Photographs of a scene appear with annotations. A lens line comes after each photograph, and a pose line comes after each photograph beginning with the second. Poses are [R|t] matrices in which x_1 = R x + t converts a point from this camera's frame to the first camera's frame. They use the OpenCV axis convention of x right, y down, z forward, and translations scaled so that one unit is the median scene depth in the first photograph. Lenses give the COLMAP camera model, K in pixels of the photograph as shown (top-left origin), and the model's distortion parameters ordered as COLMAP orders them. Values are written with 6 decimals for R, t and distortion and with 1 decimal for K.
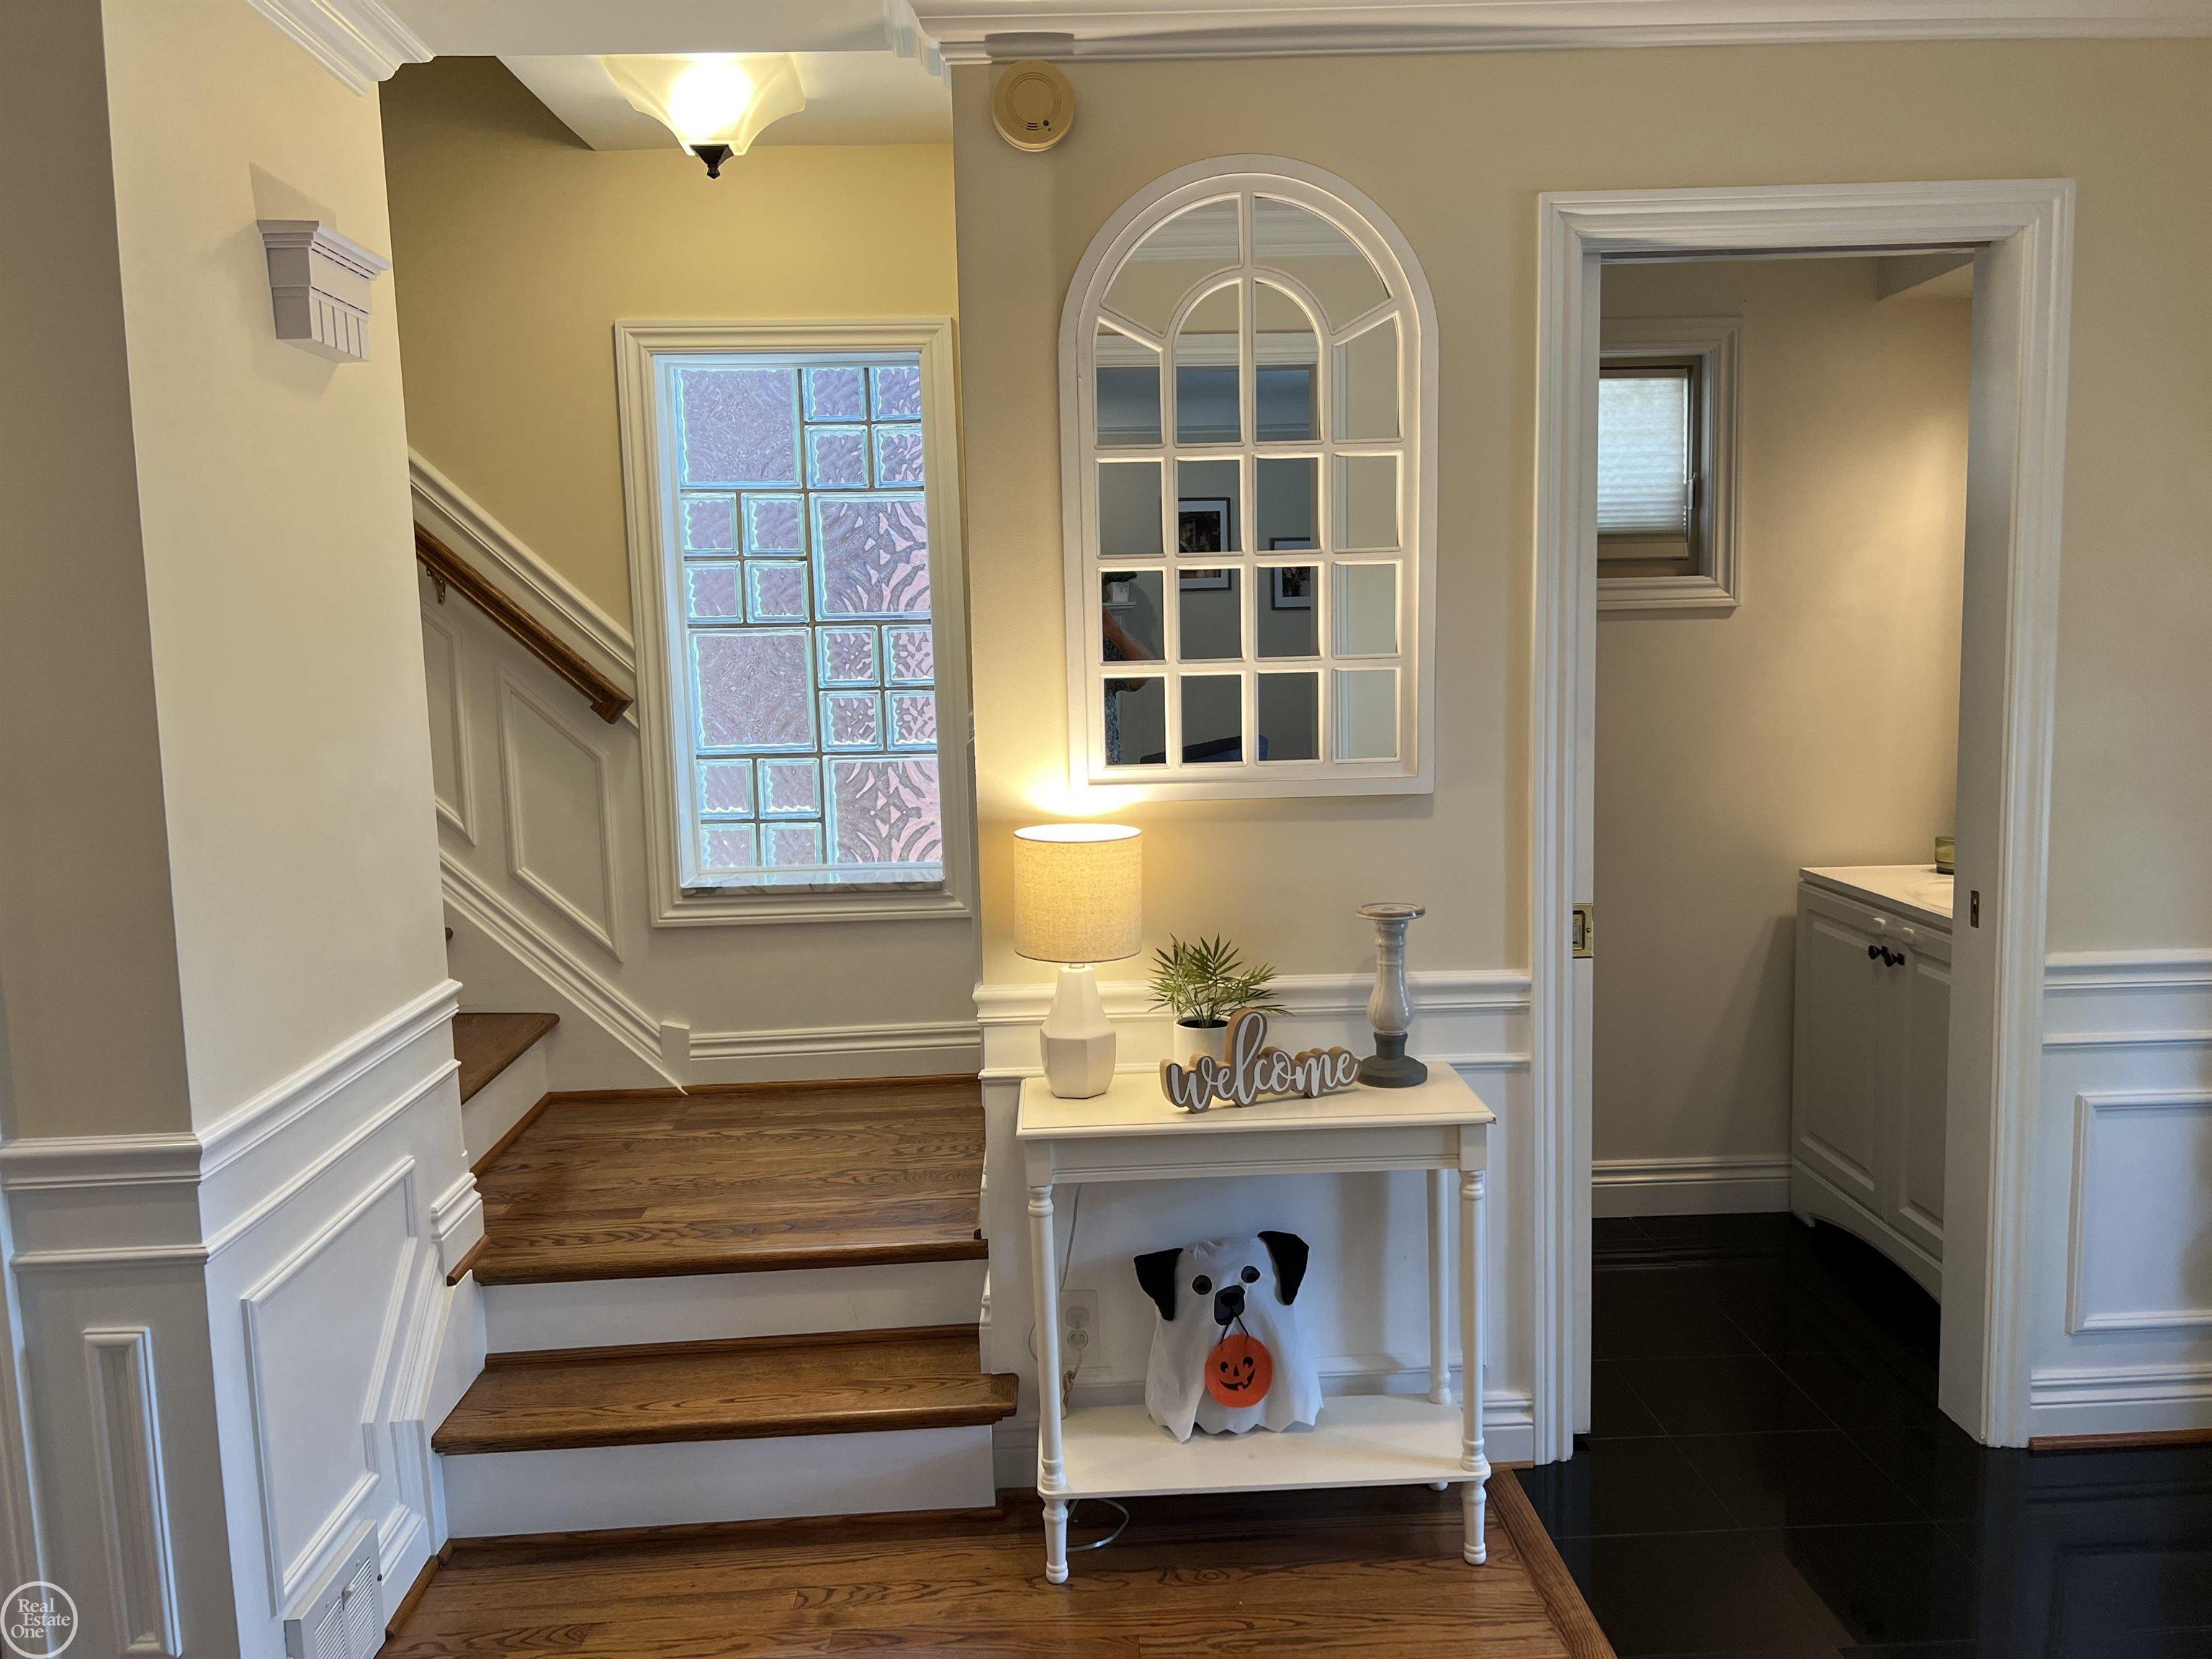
lens RADIAL K [[1646.2, 0, 1142.6], [0, 1646.2, 840.1], [0, 0, 1]] dist [0.037012, -0.043812]
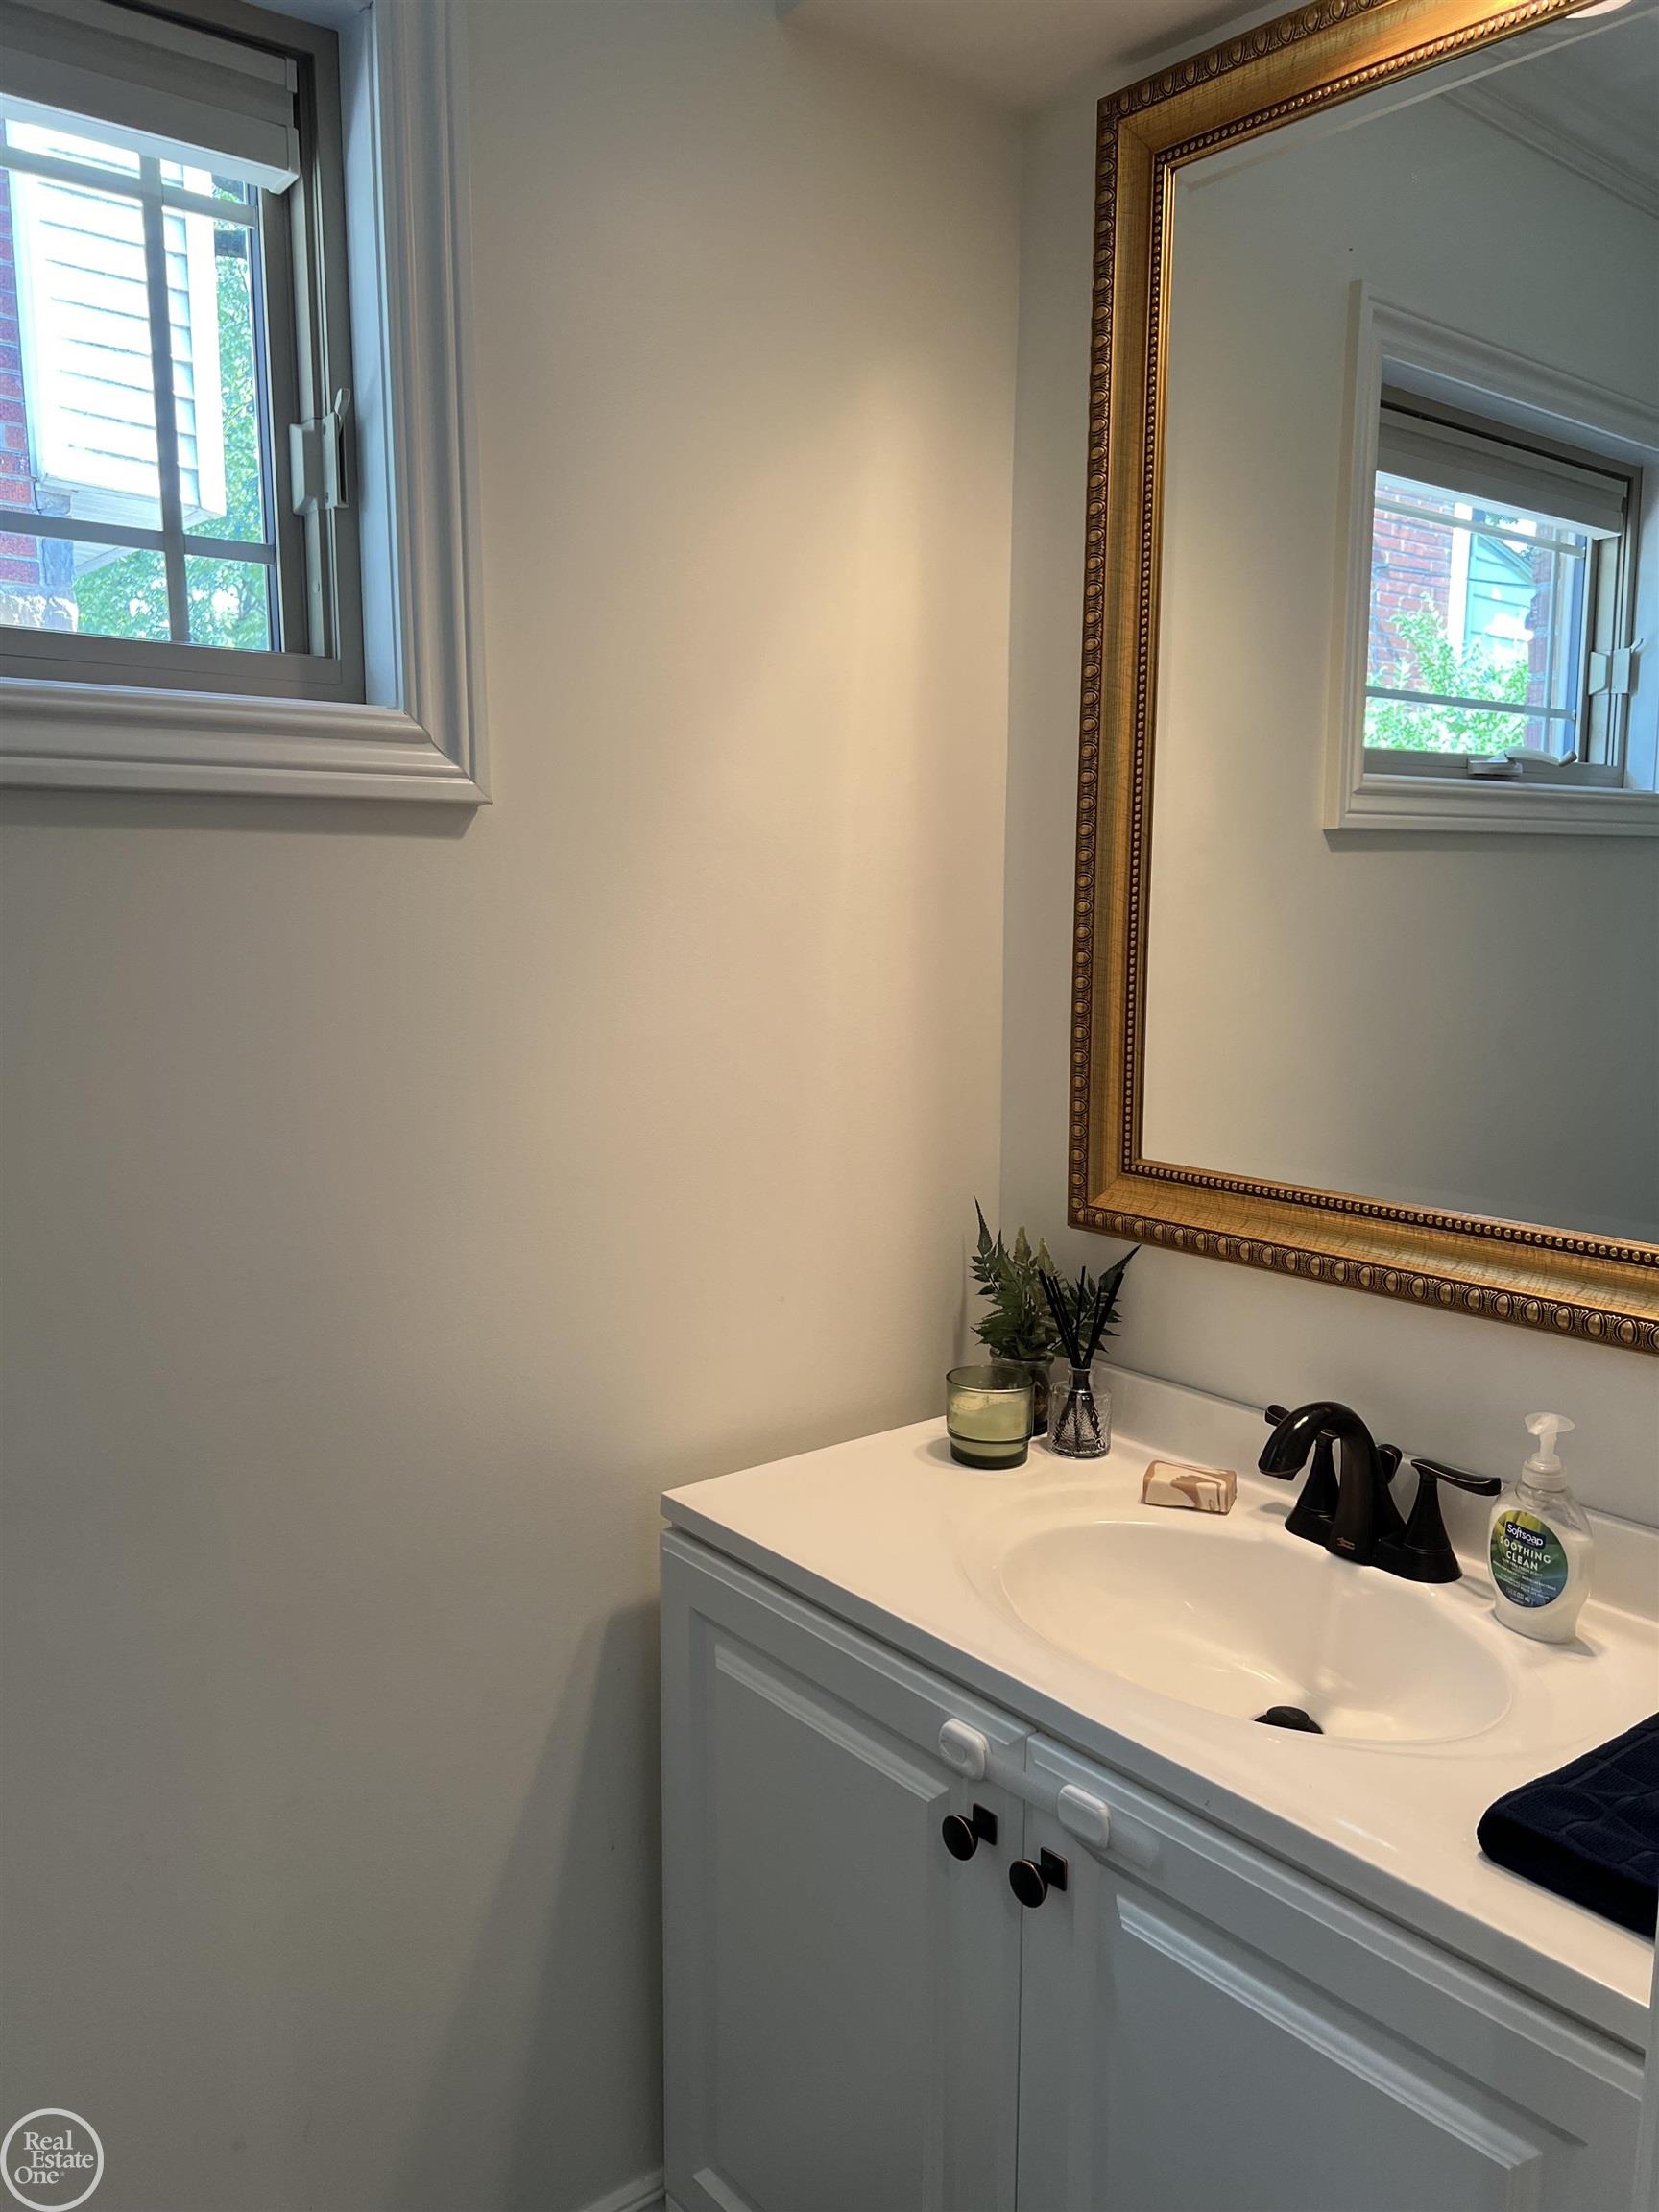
lens RADIAL K [[1668.8, 0, 829.5], [0, 1668.8, 1106.0], [0, 0, 1]] dist [0.138629, -0.255451]
pose [[0.795336, -0.057202, 0.603464, 0.275316], [0.047393, 0.998358, 0.032172, -0.117870], [-0.604314, 0.003012, 0.796741, 0.929065]]
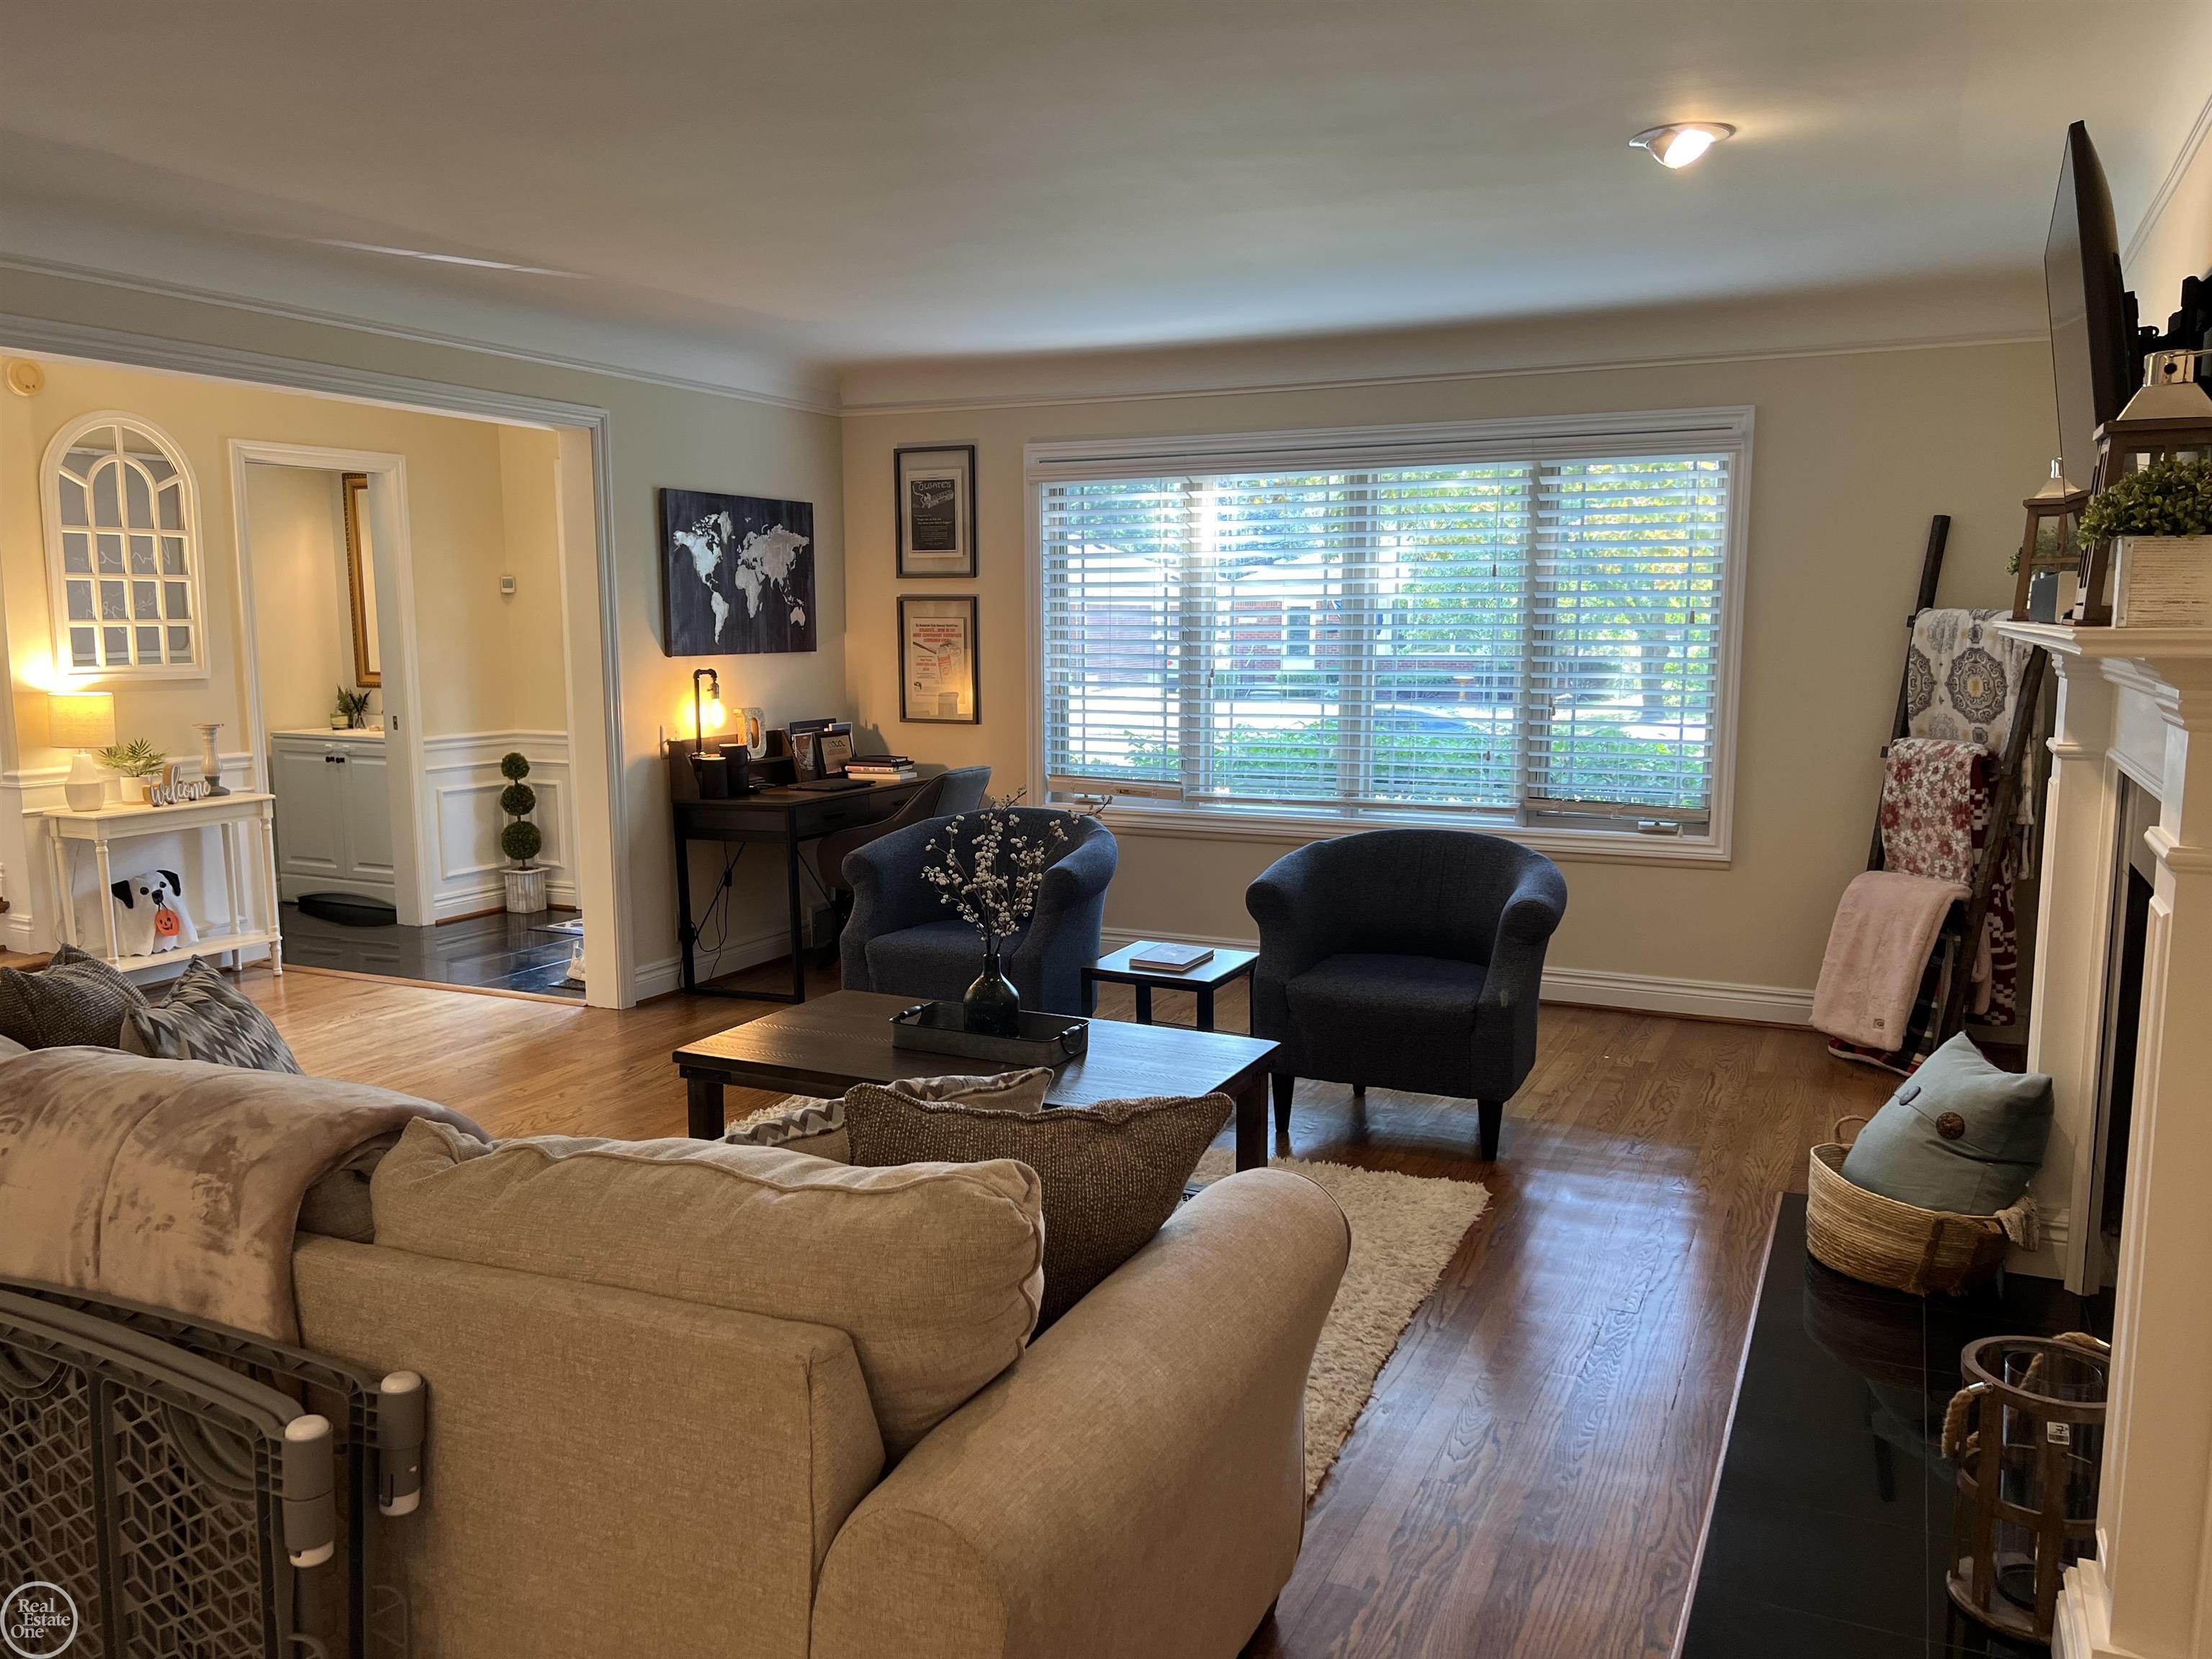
lens RADIAL K [[1629.7, 0, 1067.7], [0, 1629.7, 834.3], [0, 0, 1]] dist [0.009117, 0.003858]
pose [[0.481813, -0.091102, 0.871525, -1.290181], [0.096677, 0.994036, 0.050462, 0.194113], [-0.870925, 0.059944, 0.487747, -1.211362]]
